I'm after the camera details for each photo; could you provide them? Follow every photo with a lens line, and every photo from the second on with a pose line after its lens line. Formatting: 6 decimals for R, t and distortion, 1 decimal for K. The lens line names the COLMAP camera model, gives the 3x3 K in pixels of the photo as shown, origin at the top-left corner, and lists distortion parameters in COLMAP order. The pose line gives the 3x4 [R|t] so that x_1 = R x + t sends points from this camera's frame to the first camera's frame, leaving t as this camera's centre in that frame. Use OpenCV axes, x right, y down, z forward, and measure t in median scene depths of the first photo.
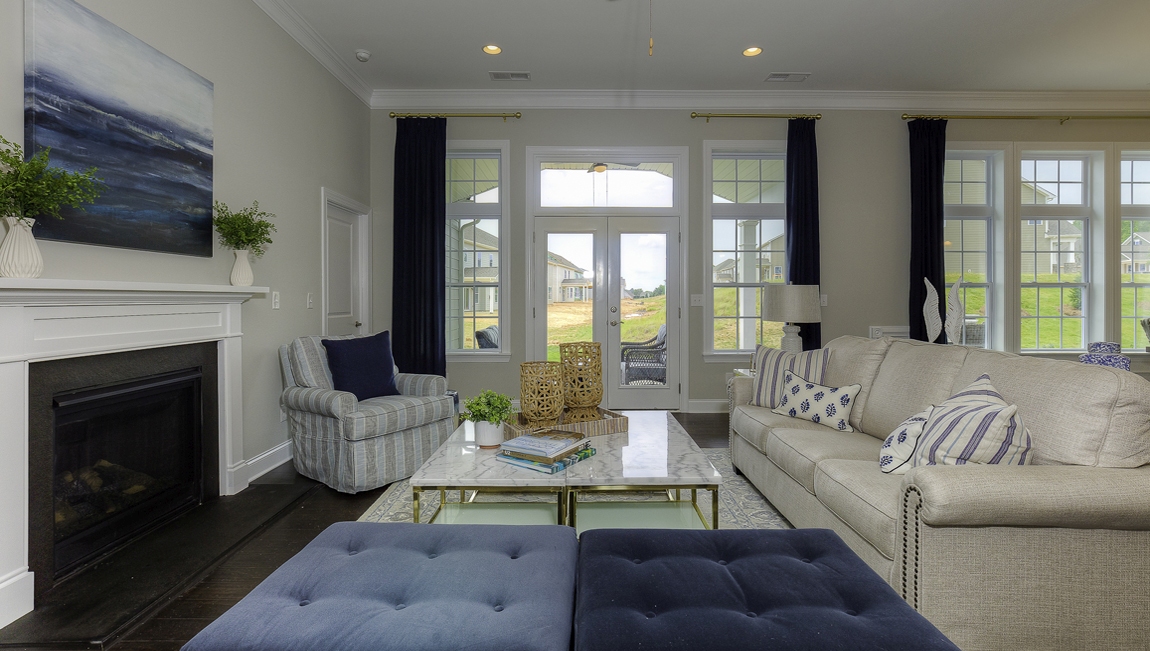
lens RADIAL K [[522.8, 0, 579.4], [0, 522.8, 299.6], [0, 0, 1]] dist [-0.011003, 0.000482]
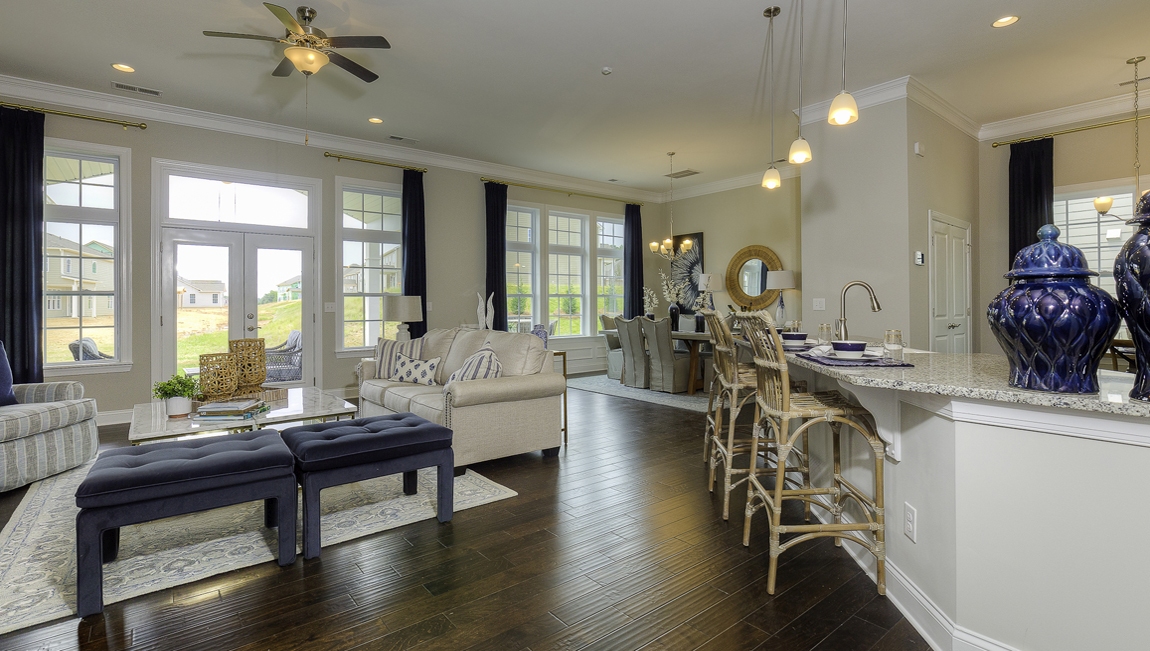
lens RADIAL K [[544.2, 0, 568.6], [0, 544.2, 296.2], [0, 0, 1]] dist [-0.004991, 0.000299]
pose [[0.792101, 0.002856, 0.610383, -0.107916], [0.008614, 0.999837, -0.015857, 0.000456], [-0.610329, 0.017818, 0.791948, -0.343008]]
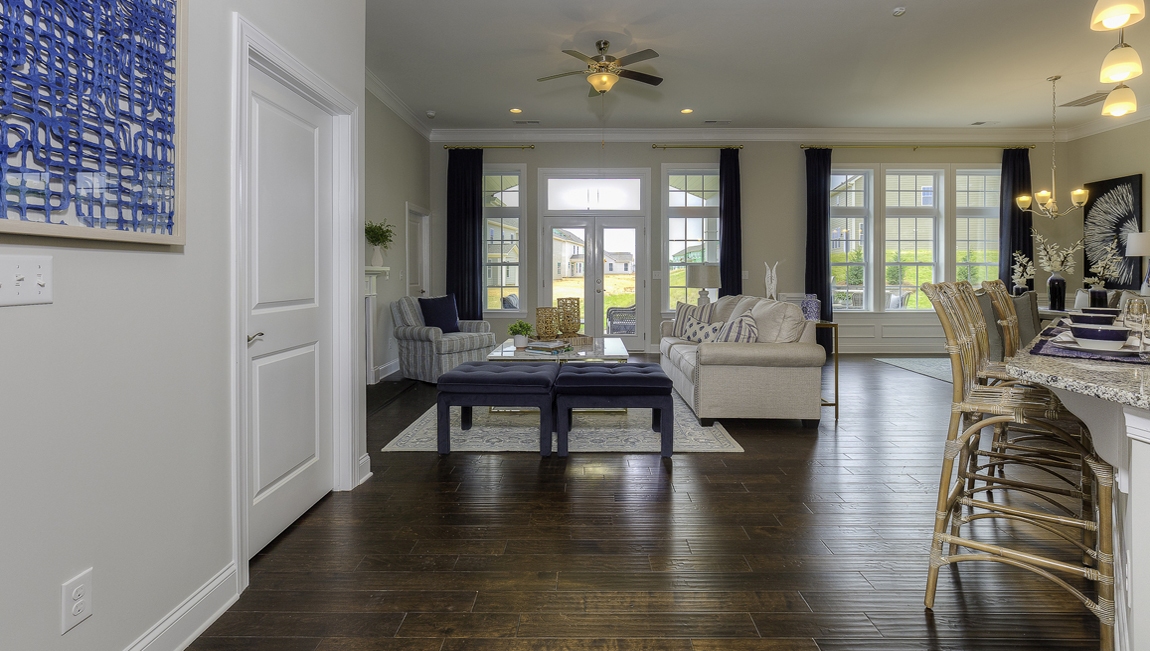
lens RADIAL K [[524.1, 0, 571.7], [0, 524.1, 270.8], [0, 0, 1]] dist [-0.008652, 0.000206]
pose [[0.999449, -0.000769, -0.033183, 0.040725], [0.000527, 0.999973, -0.007298, 0.000744], [0.033187, 0.007277, 0.999423, -0.460879]]
